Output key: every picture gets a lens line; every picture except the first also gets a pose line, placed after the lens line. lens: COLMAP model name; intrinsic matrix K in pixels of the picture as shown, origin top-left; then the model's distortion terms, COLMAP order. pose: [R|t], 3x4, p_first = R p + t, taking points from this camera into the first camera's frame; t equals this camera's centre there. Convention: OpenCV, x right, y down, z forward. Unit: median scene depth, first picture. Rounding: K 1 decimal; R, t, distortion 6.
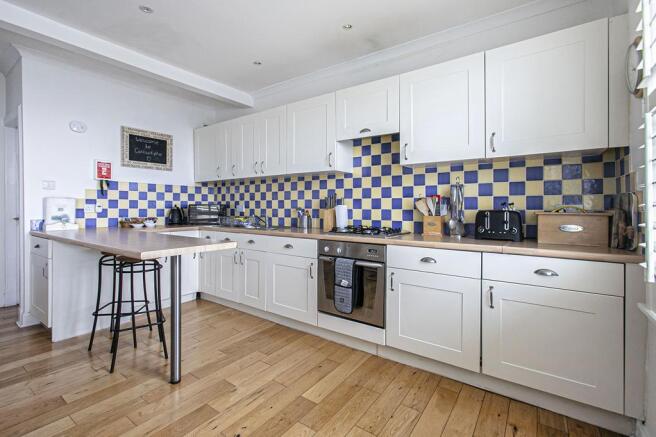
lens RADIAL K [[299.7, 0, 322.0], [0, 299.7, 204.8], [0, 0, 1]] dist [0.013941, 0.000418]
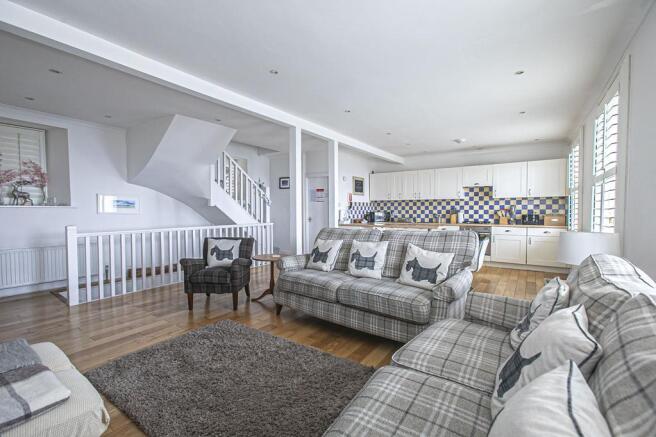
lens RADIAL K [[299.7, 0, 324.6], [0, 299.7, 218.2], [0, 0, 1]] dist [0.013941, 0.000418]
pose [[0.999931, -0.005621, 0.010304, -1.033450], [0.005248, 0.999343, 0.035871, -0.045304], [-0.010498, -0.035815, 0.999303, -1.368112]]
